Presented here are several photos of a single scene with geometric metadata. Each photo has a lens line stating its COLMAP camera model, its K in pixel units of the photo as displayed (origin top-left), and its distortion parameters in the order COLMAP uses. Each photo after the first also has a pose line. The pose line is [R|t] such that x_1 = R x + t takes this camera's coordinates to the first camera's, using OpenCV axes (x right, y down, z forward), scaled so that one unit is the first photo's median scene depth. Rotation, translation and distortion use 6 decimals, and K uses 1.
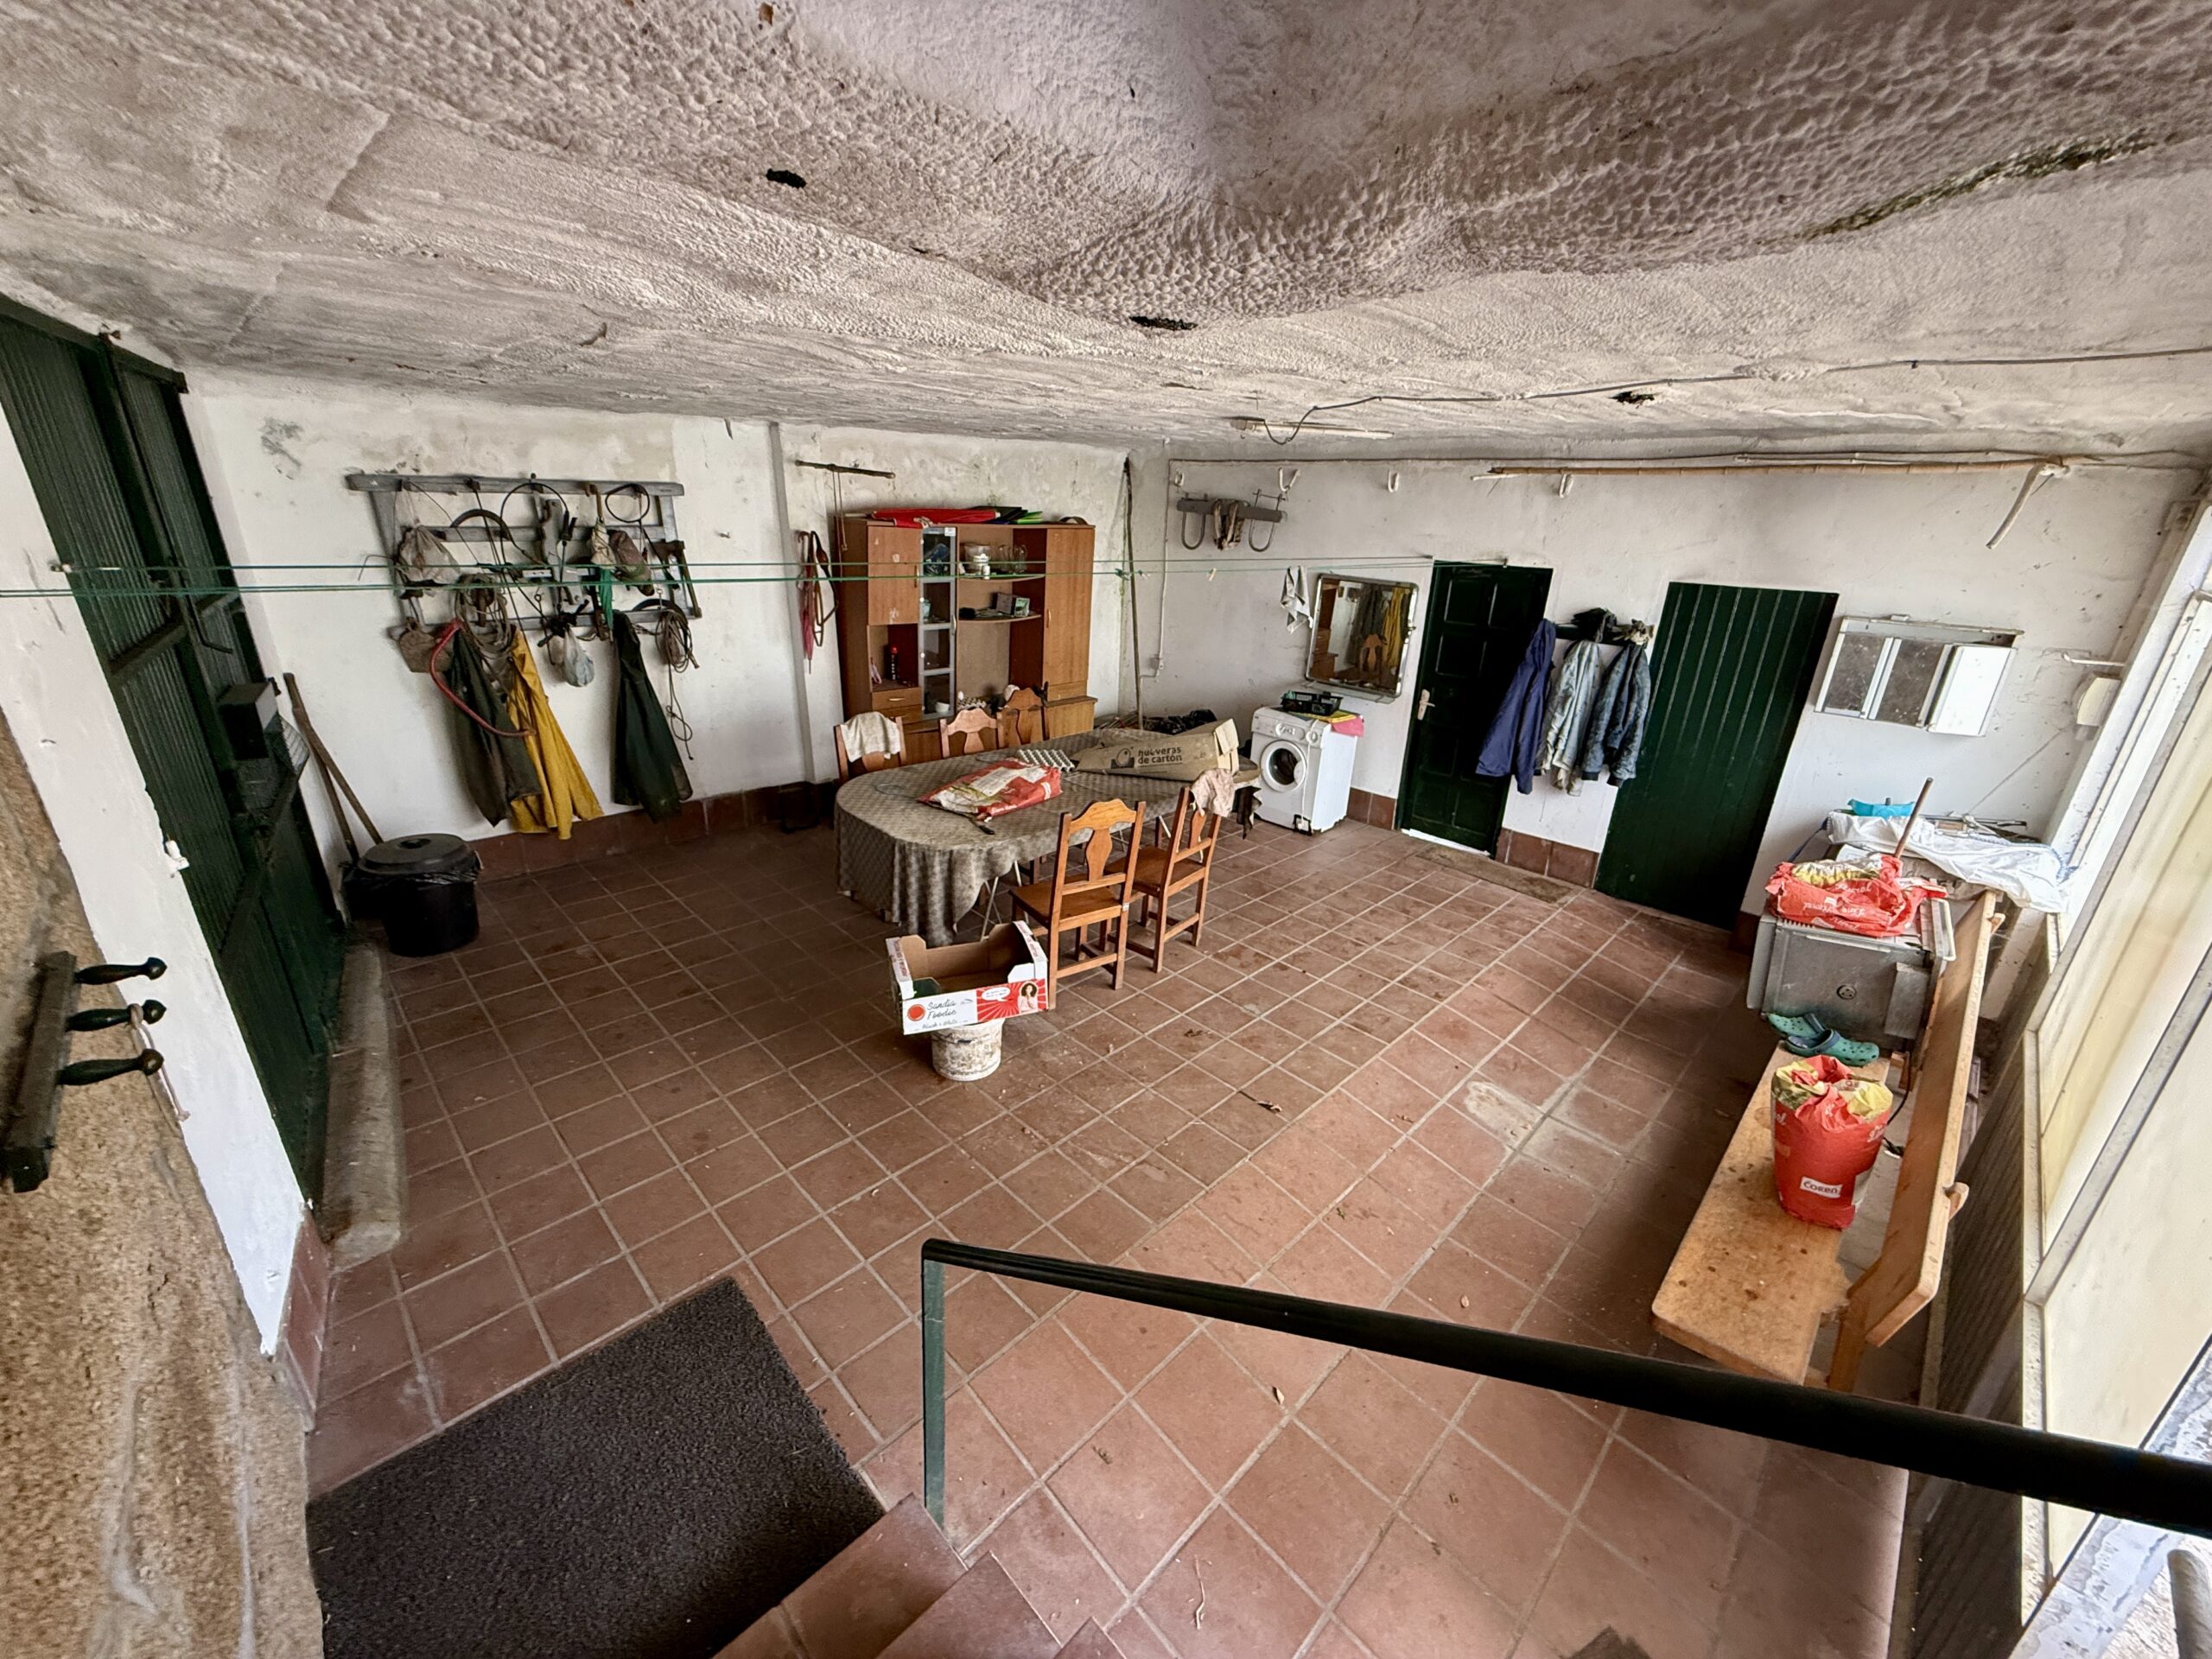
lens RADIAL K [[881.1, 0, 1103.4], [0, 881.1, 829.4], [0, 0, 1]] dist [-0.000444, 0.000184]
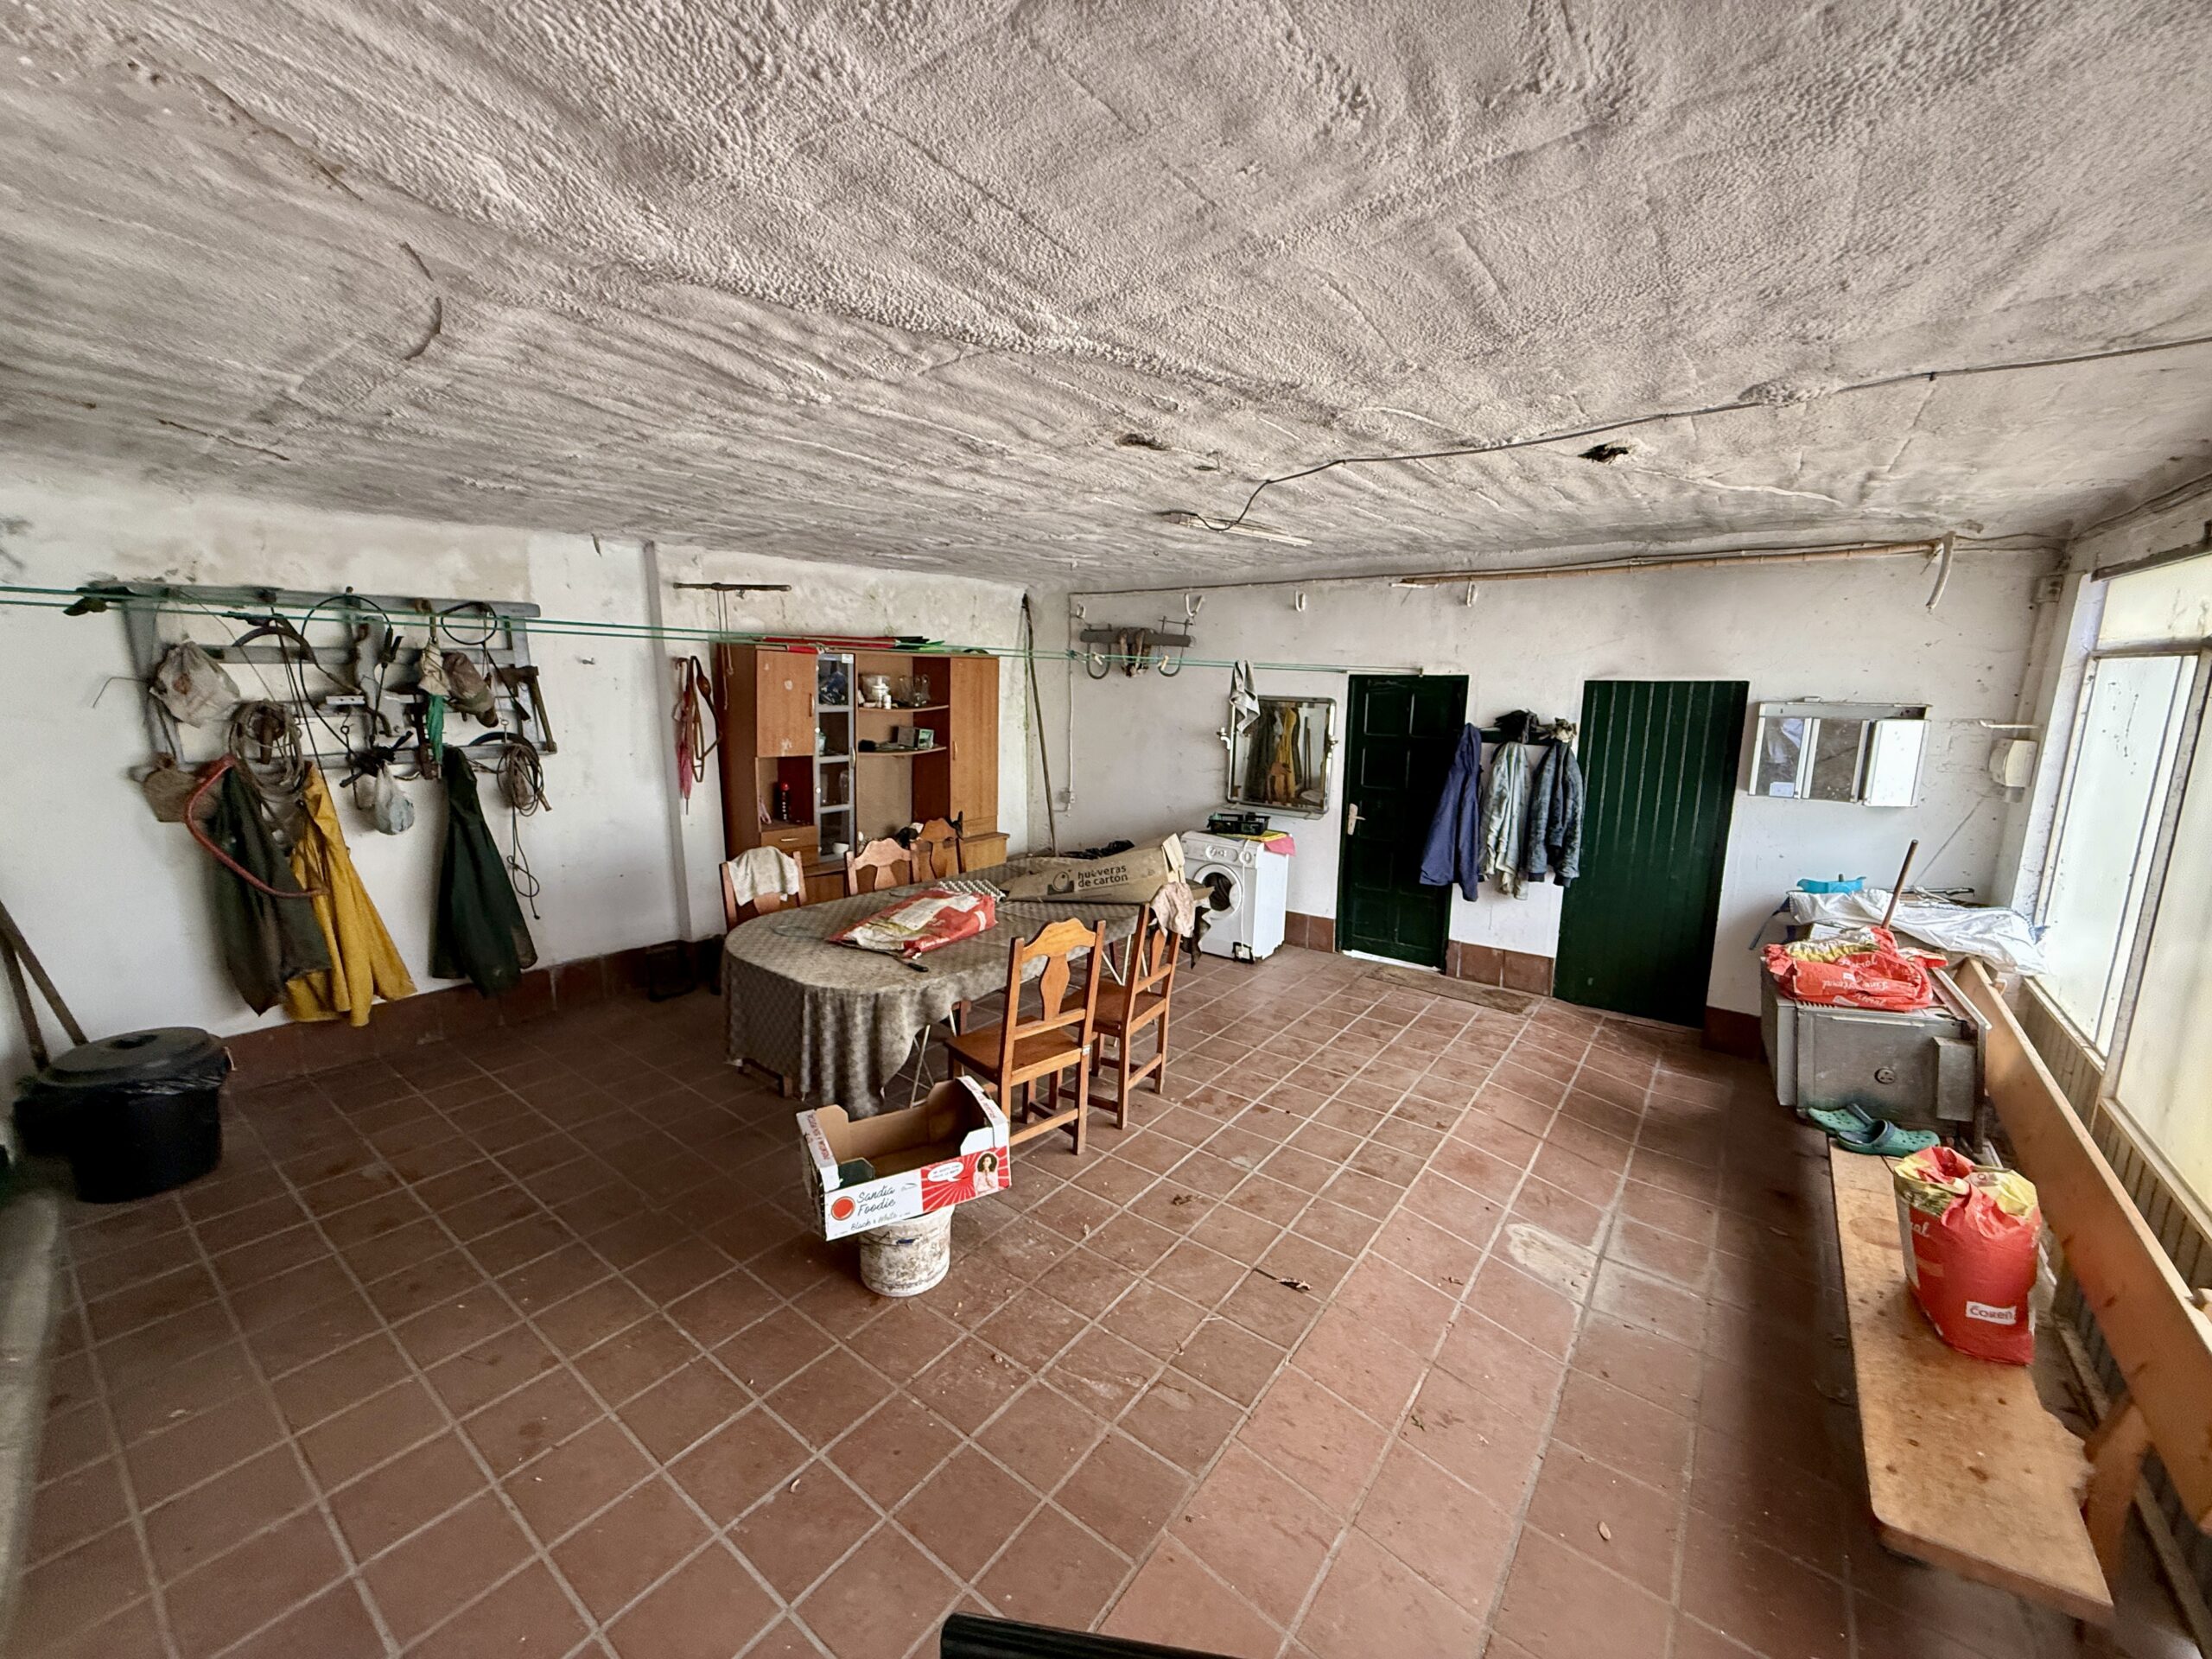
lens RADIAL K [[881.1, 0, 1103.4], [0, 881.1, 829.4], [0, 0, 1]] dist [-0.000444, 0.000184]
pose [[0.989329, -0.048478, 0.137396, -0.056903], [0.072374, 0.981965, -0.174661, 0.026030], [-0.126451, 0.182741, 0.974995, 0.123635]]
